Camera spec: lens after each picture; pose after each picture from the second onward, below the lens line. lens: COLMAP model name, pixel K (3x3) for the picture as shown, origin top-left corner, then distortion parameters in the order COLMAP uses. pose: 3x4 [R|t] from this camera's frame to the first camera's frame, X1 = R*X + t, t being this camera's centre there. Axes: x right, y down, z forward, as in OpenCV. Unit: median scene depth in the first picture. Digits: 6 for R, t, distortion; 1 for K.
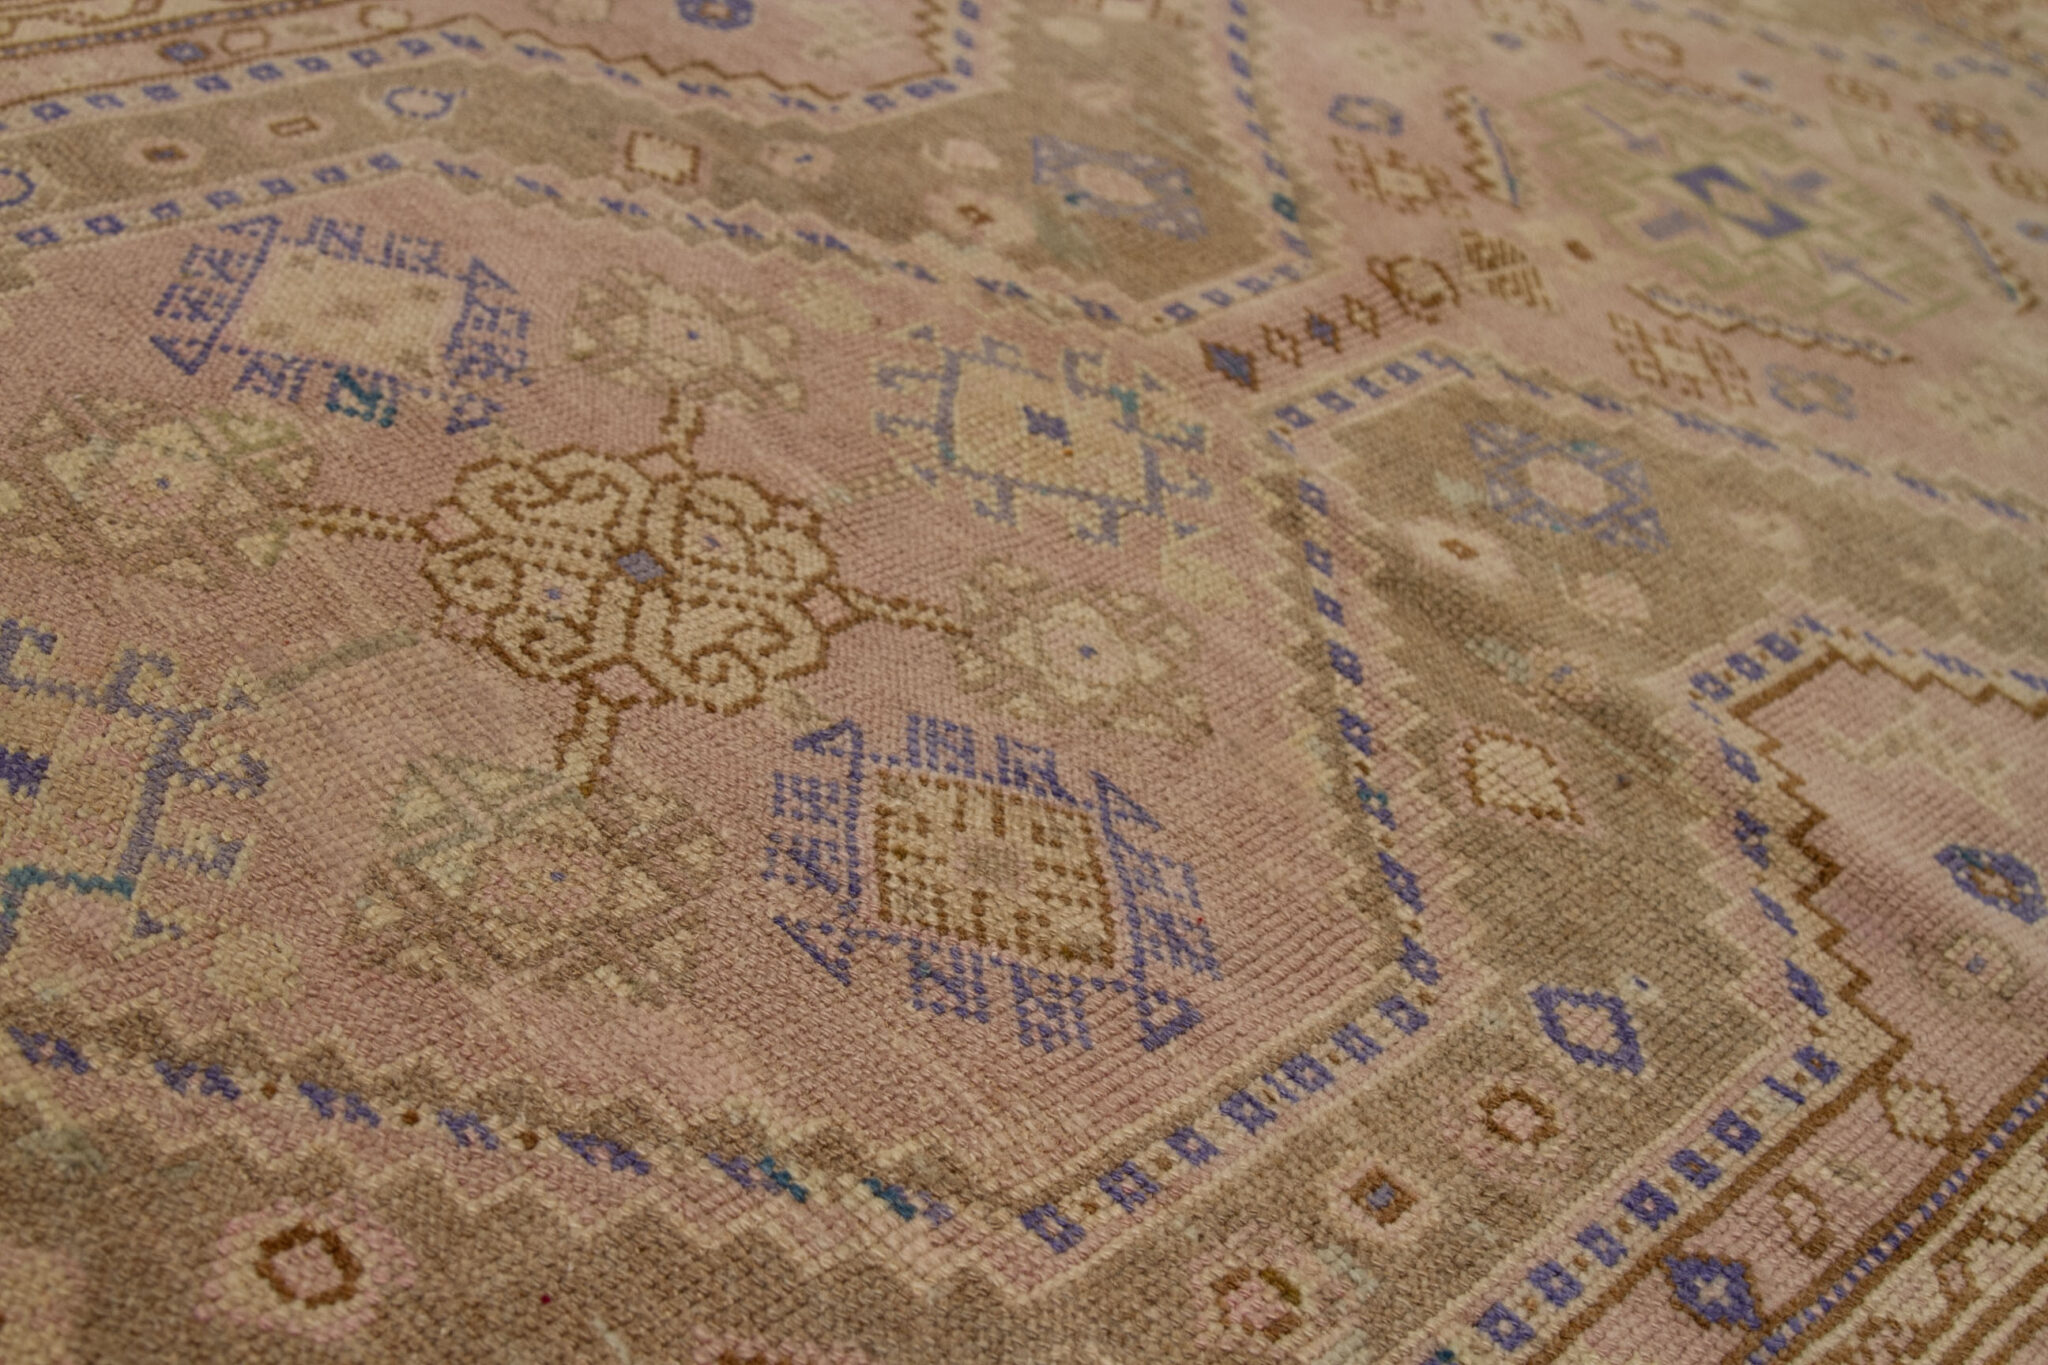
lens RADIAL K [[2739.9, 0, 1037.2], [0, 2739.9, 690.1], [0, 0, 1]] dist [-0.051755, 0.000000]
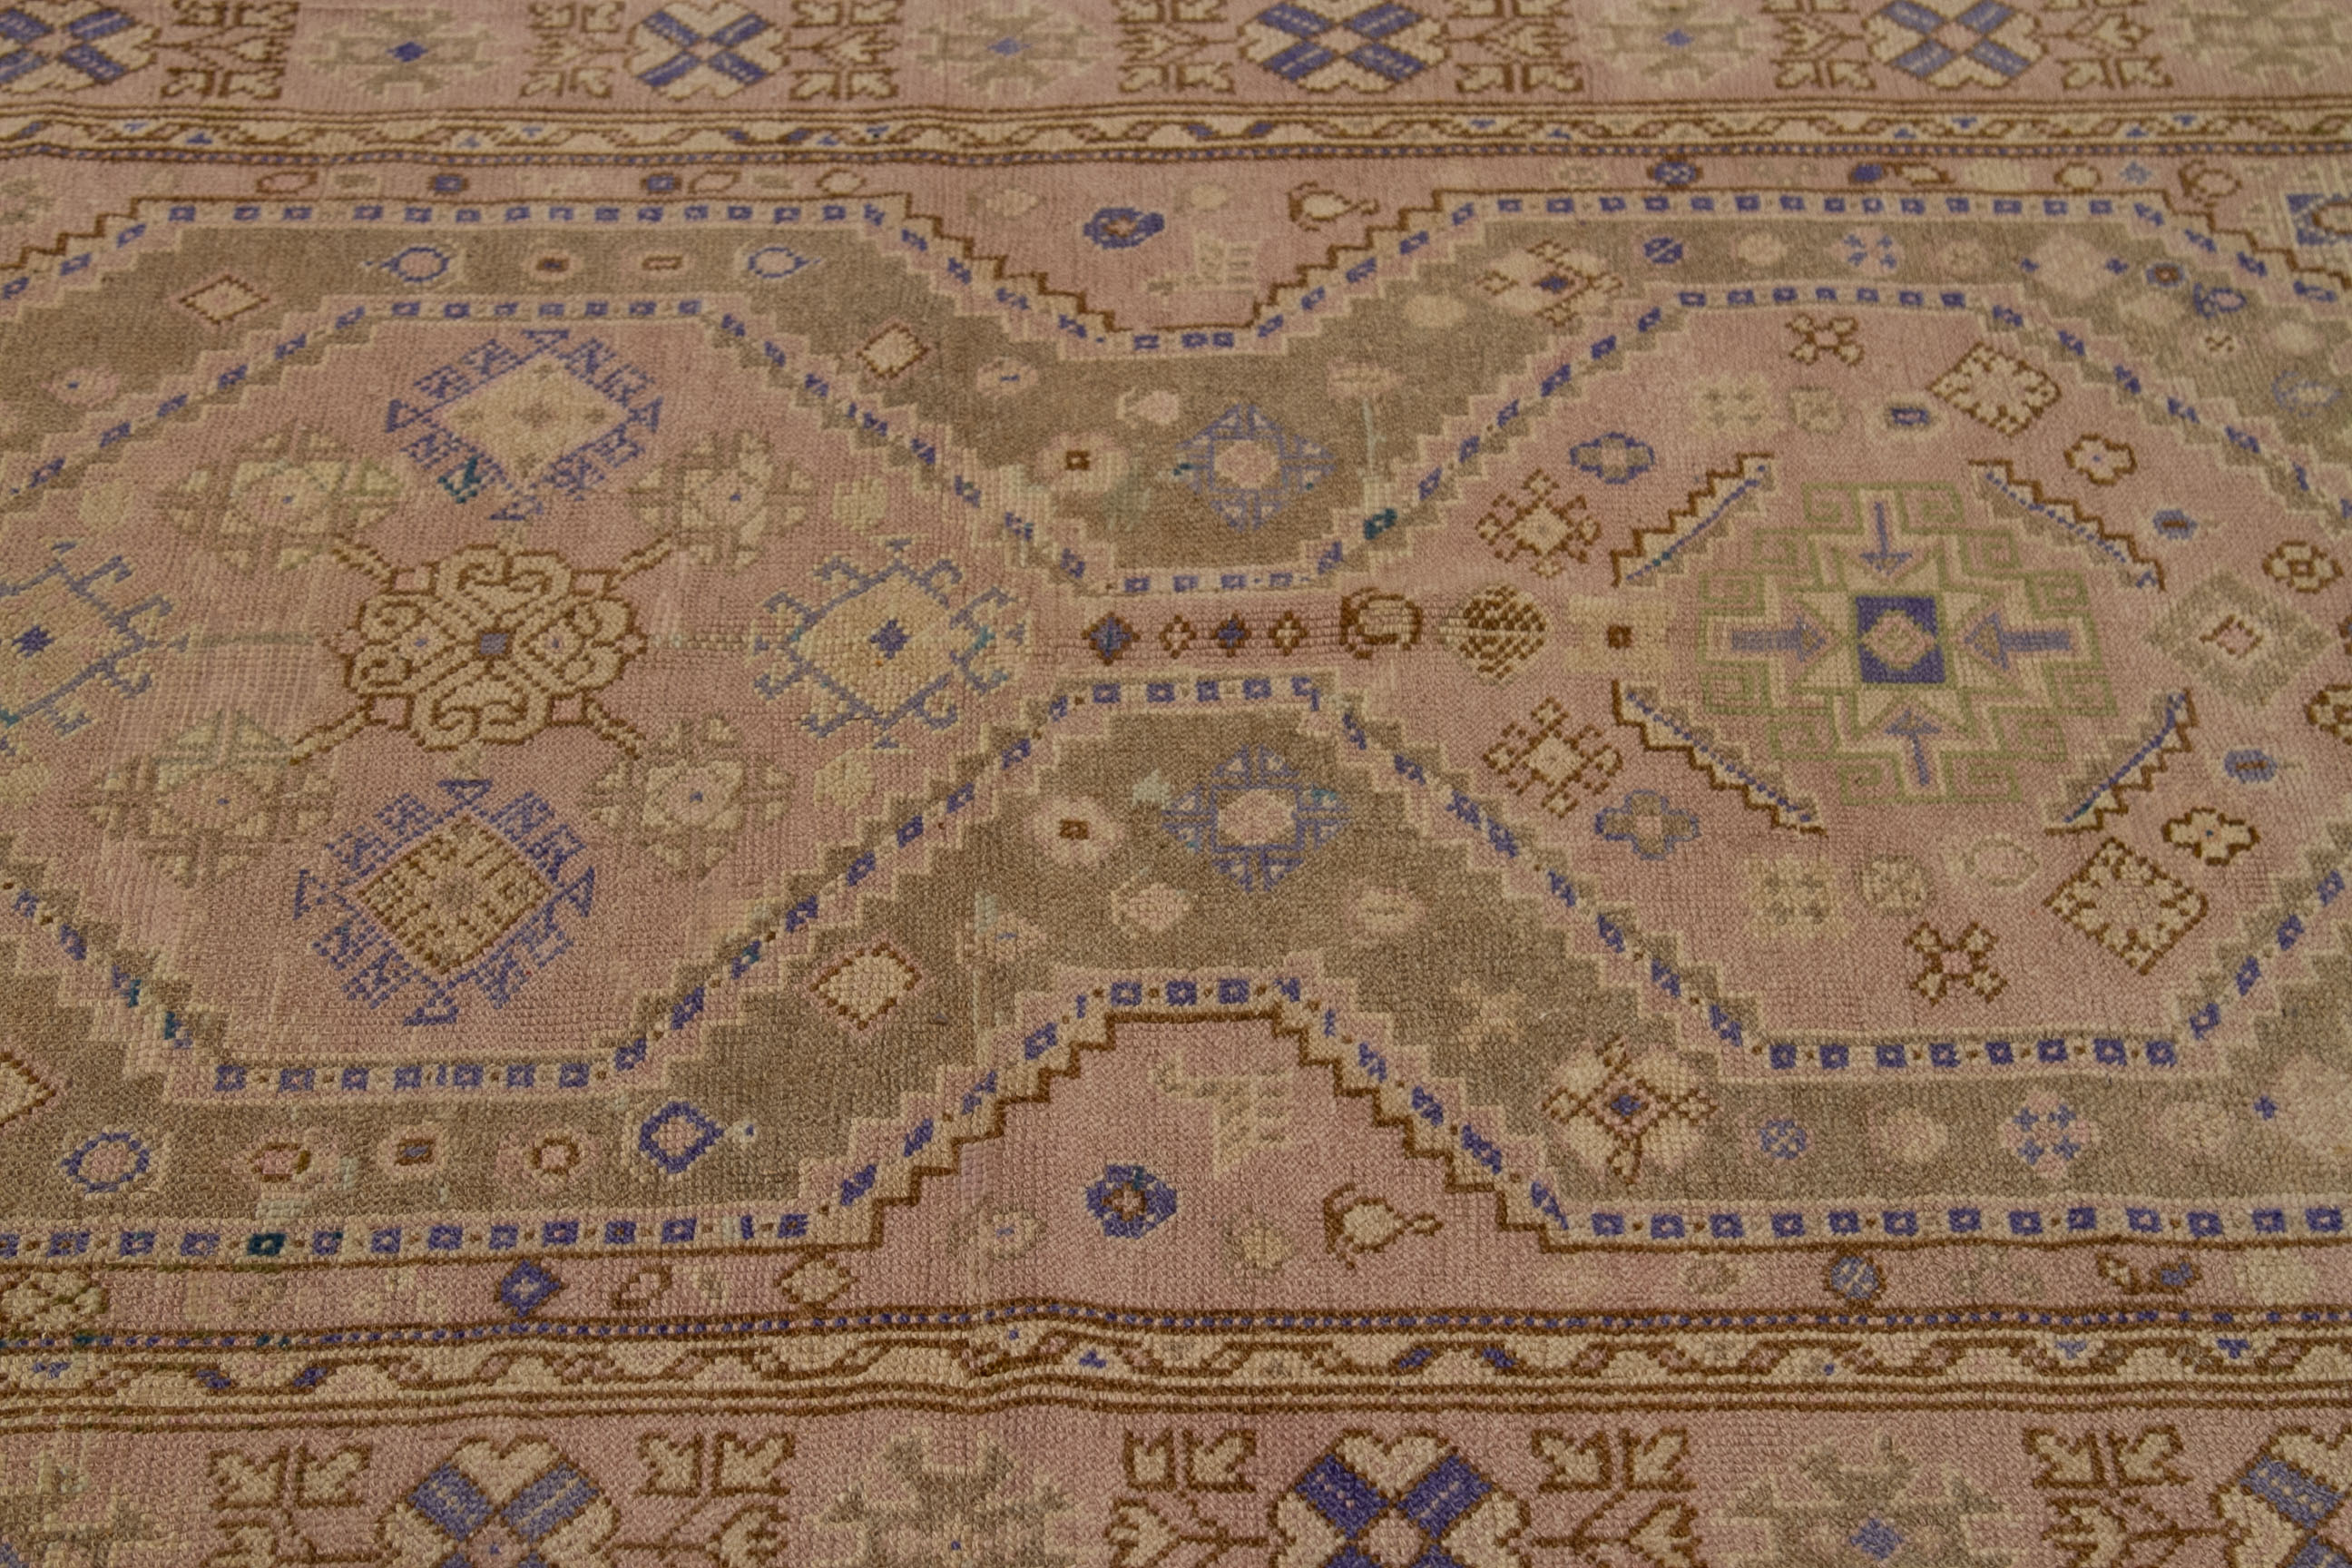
lens RADIAL K [[4474.5, 0, 1174.8], [0, 4474.5, 775.3], [0, 0, 1]] dist [0.055975, 0.000000]
pose [[0.706628, 0.304243, -0.638838, 1.571089], [-0.293124, 0.947594, 0.127058, -0.368473], [0.644015, 0.097476, 0.758777, -0.534329]]
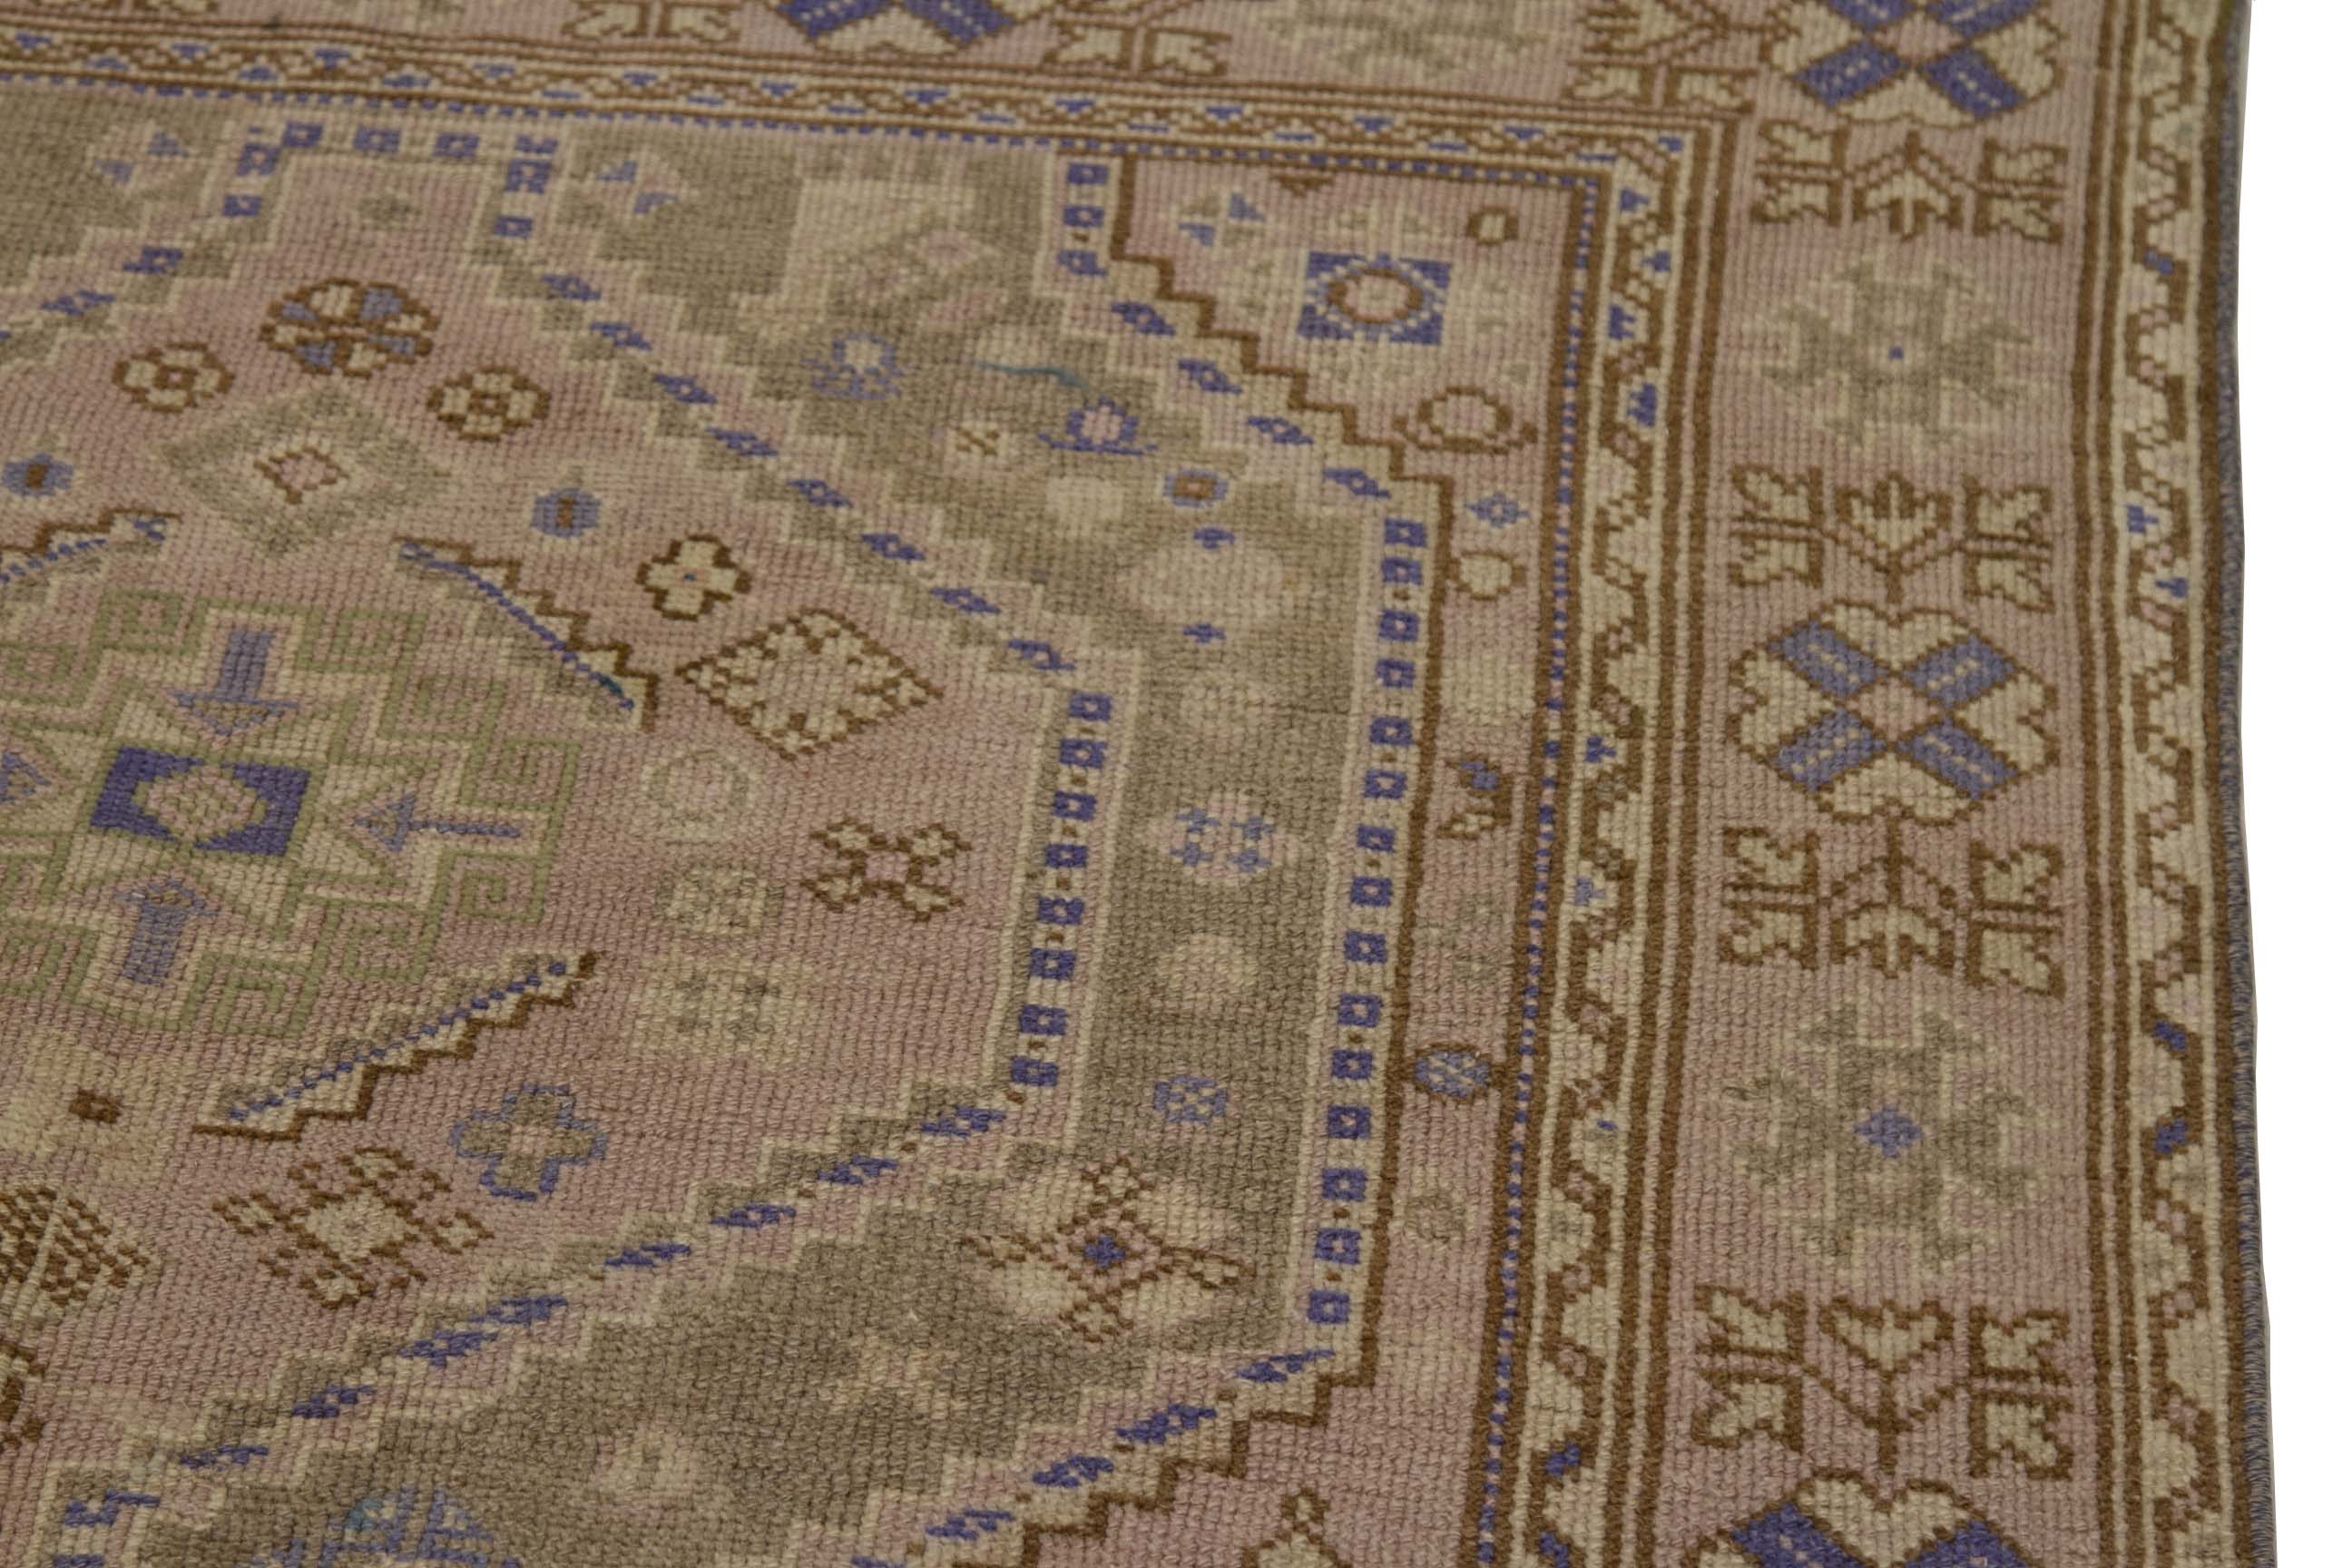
lens RADIAL K [[6459.0, 0, 1171.8], [0, 6459.0, 778.4], [0, 0, 1]] dist [0.218241, 0.000000]
pose [[0.752759, -0.574189, 0.321964, -0.082392], [0.498248, 0.816599, 0.291403, -0.725625], [-0.430236, -0.058938, 0.900791, -0.663368]]
